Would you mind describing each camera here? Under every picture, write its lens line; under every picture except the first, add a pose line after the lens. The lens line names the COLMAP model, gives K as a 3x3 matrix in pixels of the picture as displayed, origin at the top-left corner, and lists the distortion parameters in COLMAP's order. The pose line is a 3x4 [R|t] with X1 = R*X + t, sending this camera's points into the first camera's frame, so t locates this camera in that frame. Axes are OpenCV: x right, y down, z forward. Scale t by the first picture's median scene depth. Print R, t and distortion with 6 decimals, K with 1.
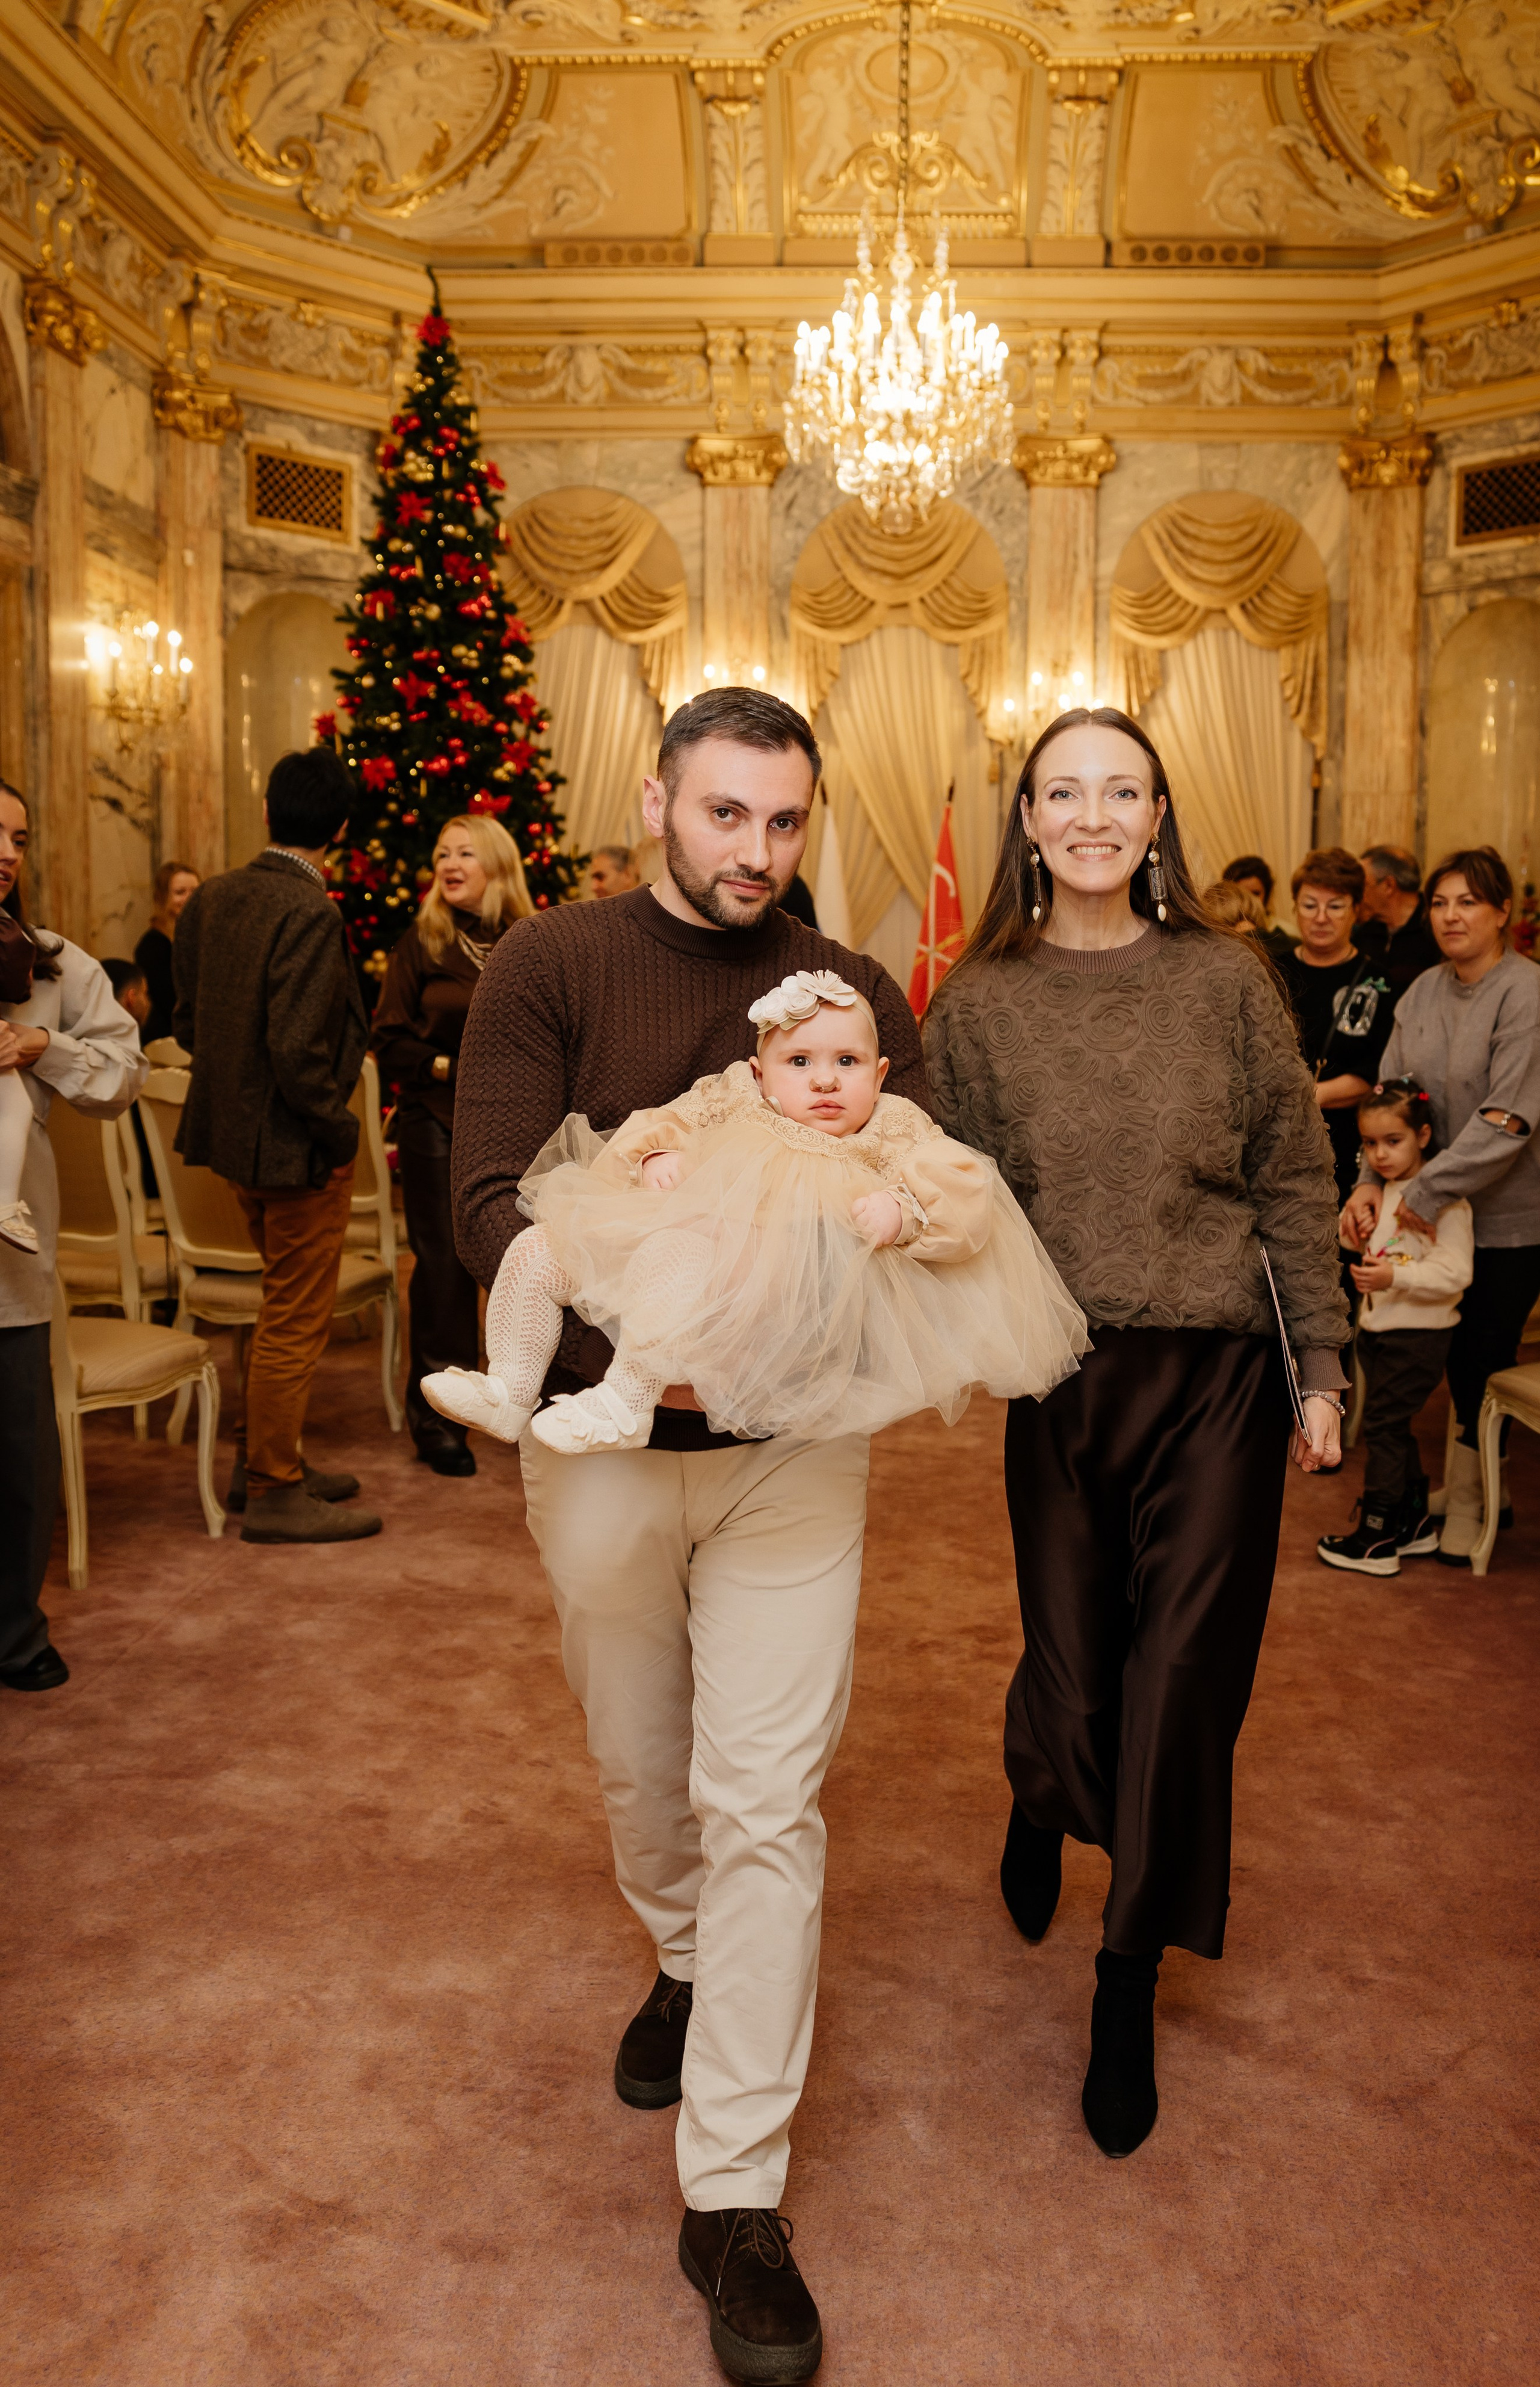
lens RADIAL K [[2255.4, 0, 770.0], [0, 2255.4, 1193.5], [0, 0, 1]] dist [-0.004176, 0.000235]
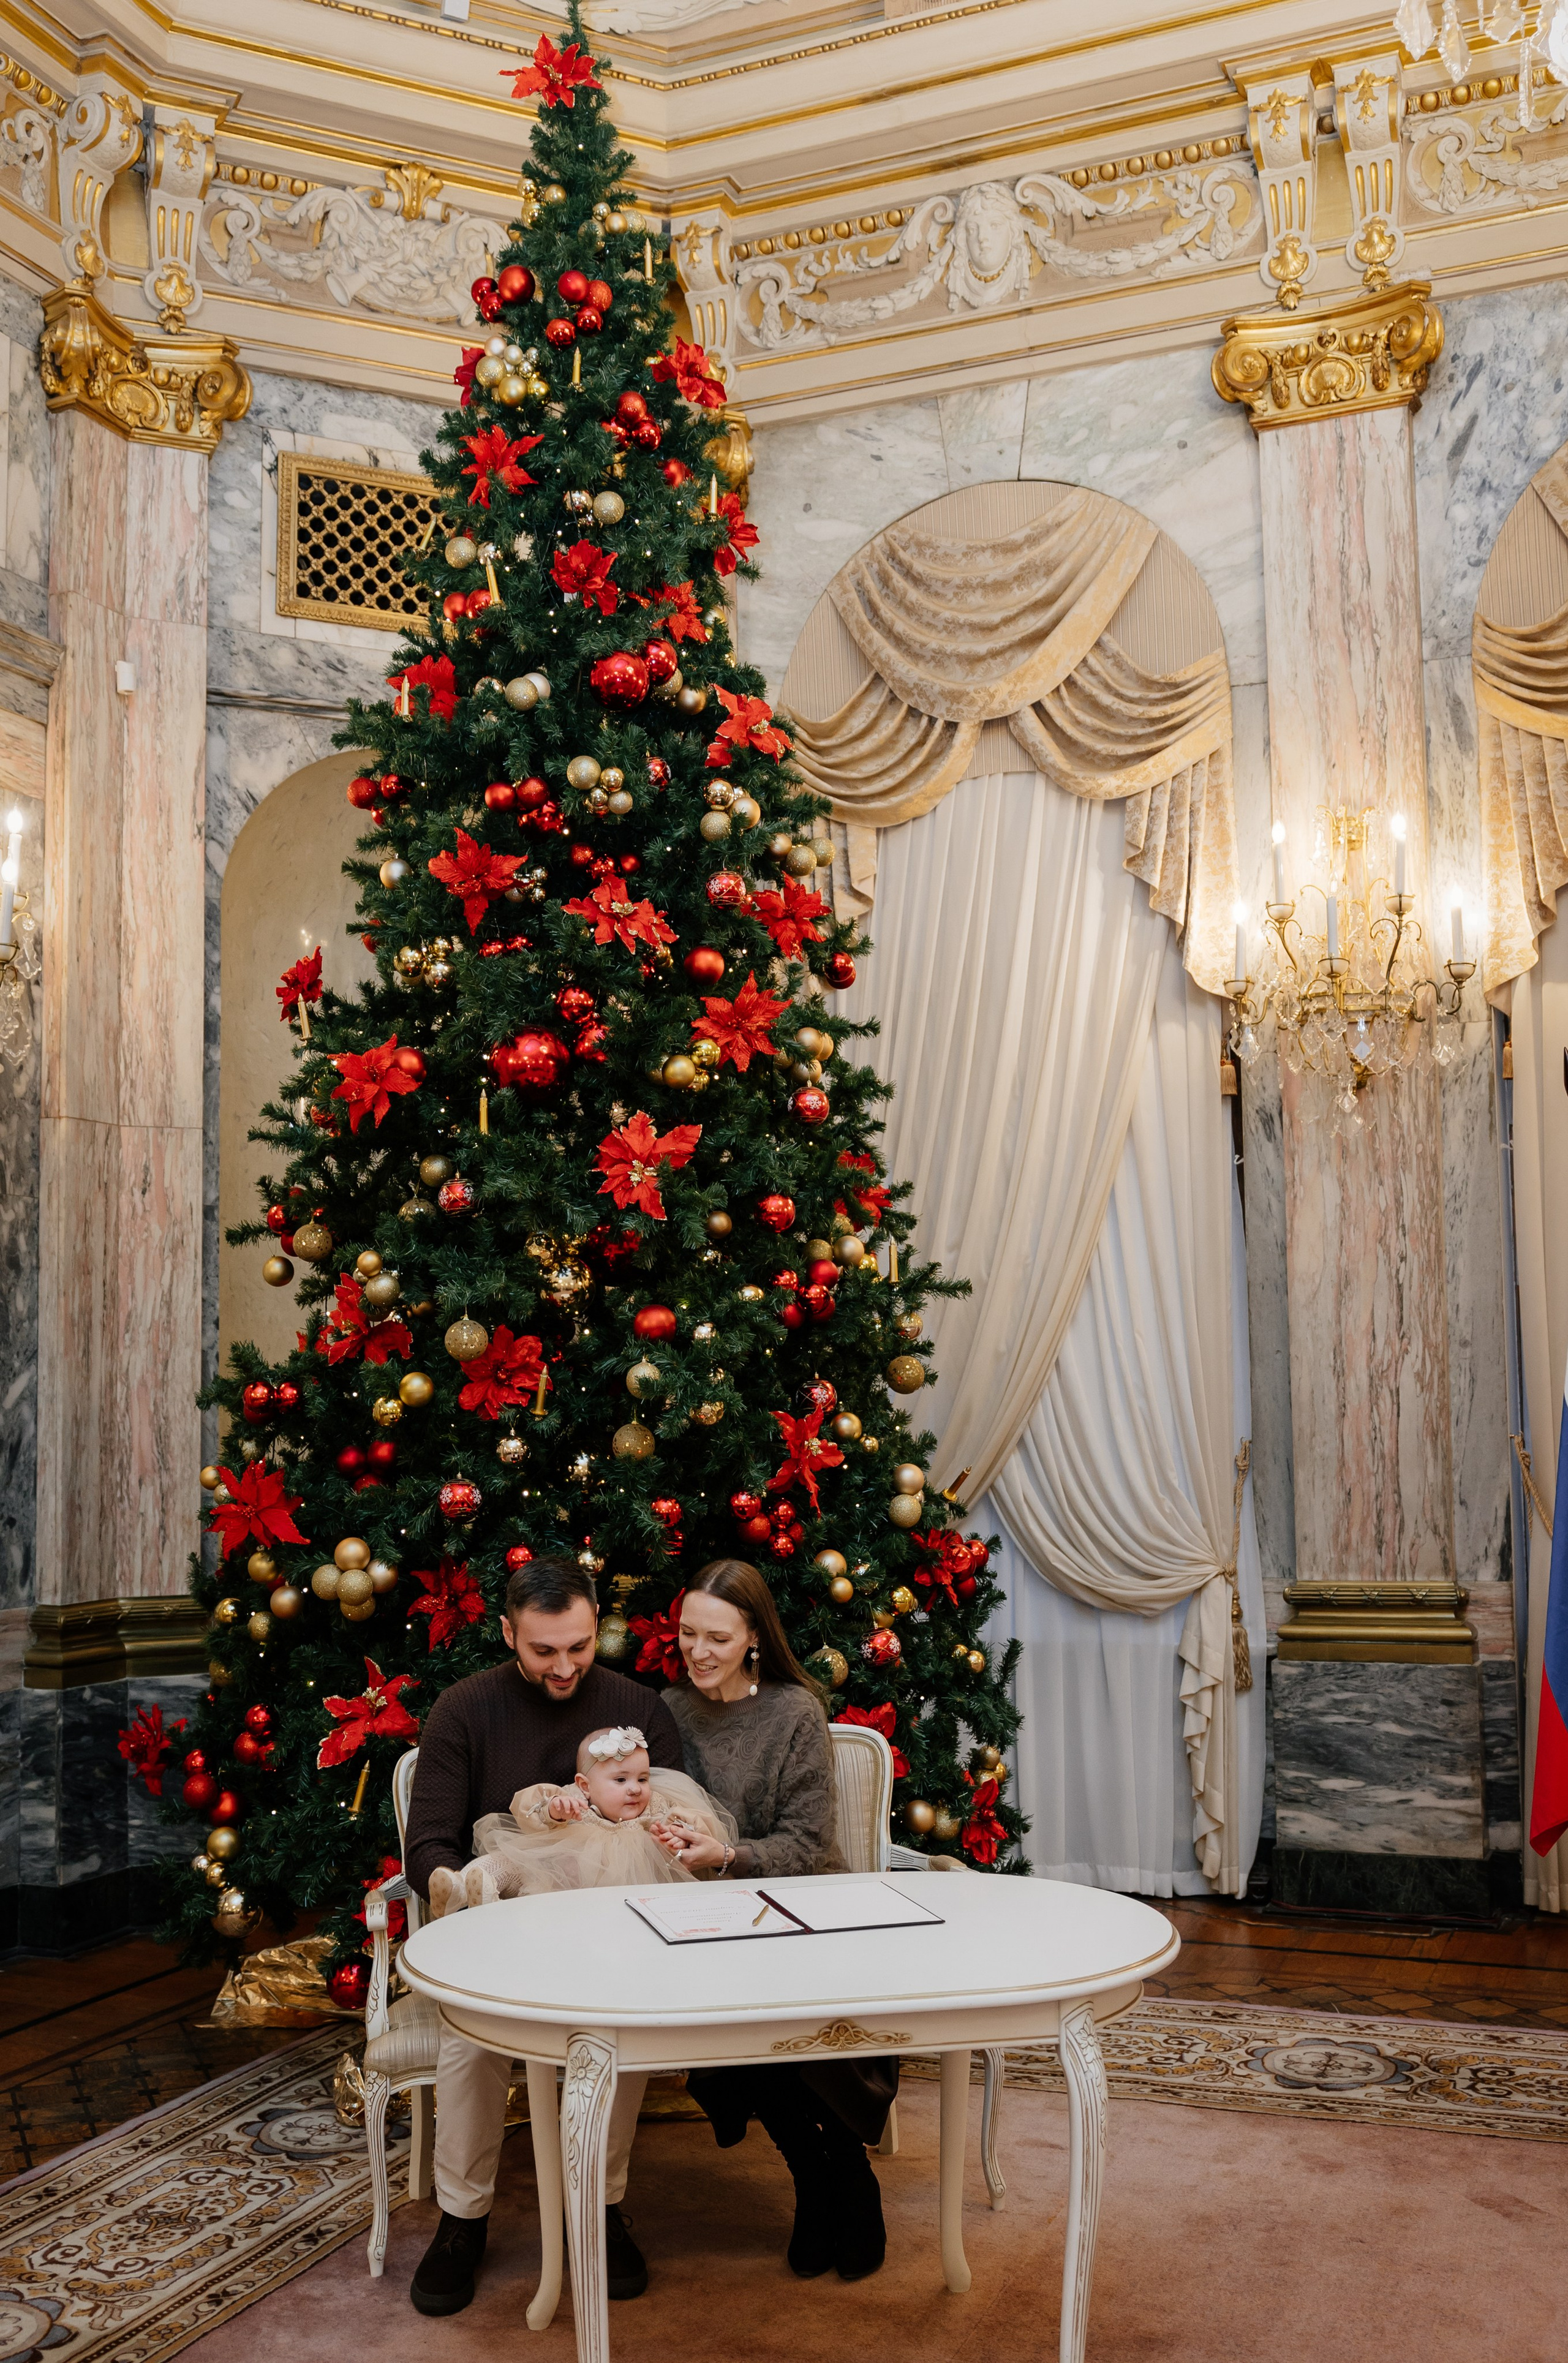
lens RADIAL K [[2406.7, 0, 784.0], [0, 2406.7, 1181.5], [0, 0, 1]] dist [-0.024116, 0.022856]
pose [[0.950174, -0.048404, -0.307940, 0.020688], [-0.013708, 0.980427, -0.196407, -0.079963], [0.311419, 0.190842, 0.930912, 0.577375]]
